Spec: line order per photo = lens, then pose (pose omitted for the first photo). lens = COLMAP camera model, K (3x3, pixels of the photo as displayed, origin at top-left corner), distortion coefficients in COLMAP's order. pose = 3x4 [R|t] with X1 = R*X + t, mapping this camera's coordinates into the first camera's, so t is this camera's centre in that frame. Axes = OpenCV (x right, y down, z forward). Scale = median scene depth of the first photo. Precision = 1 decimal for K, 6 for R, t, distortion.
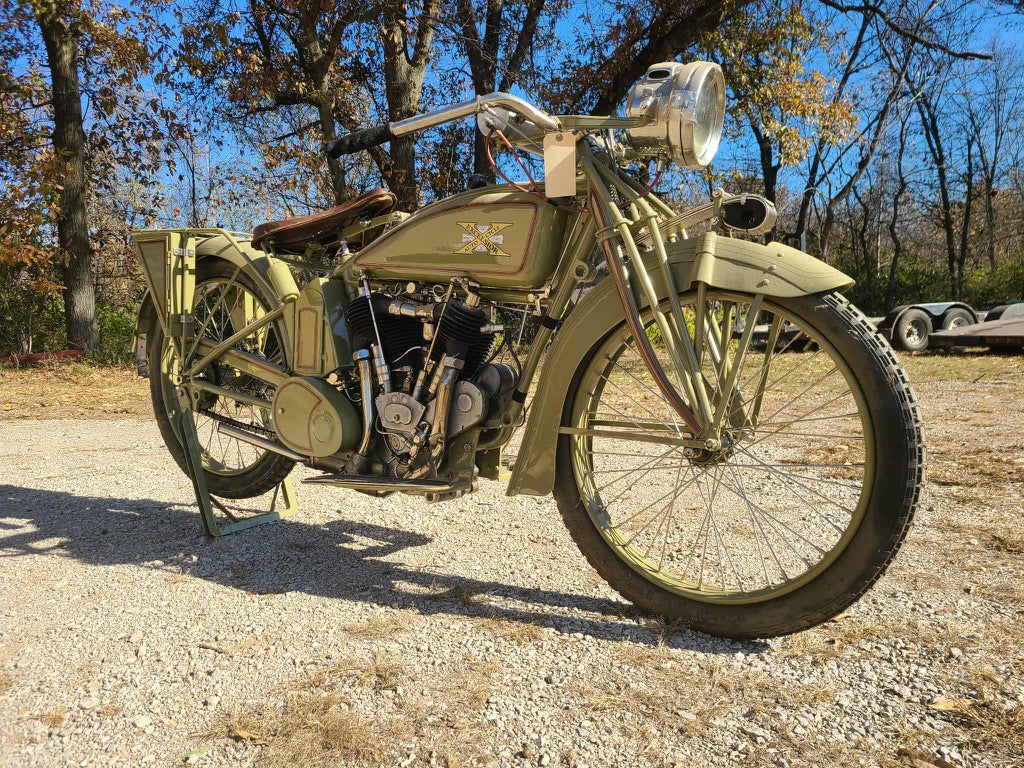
lens RADIAL K [[779.1, 0, 509.5], [0, 779.1, 388.2], [0, 0, 1]] dist [0.031763, -0.002552]
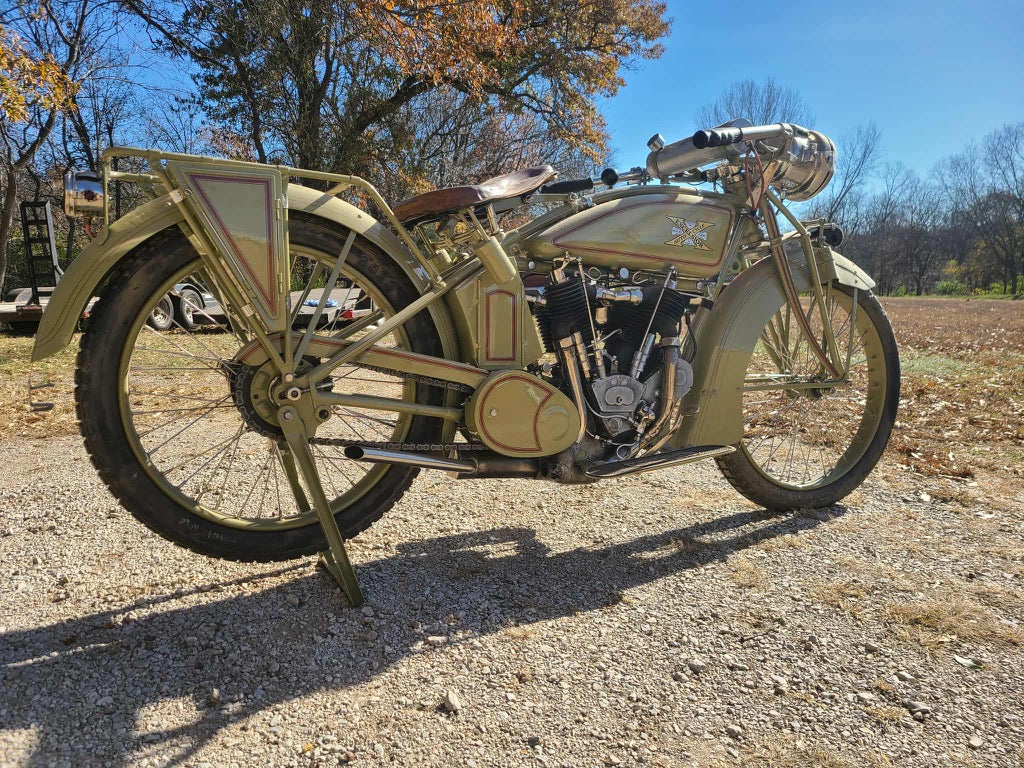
lens RADIAL K [[776.8, 0, 512.4], [0, 776.8, 387.8], [0, 0, 1]] dist [0.041166, -0.016405]
pose [[0.490233, -0.095419, 0.866352, -1.076668], [0.074150, 0.994952, 0.067624, -0.056319], [-0.868431, 0.031089, 0.494834, 0.602285]]
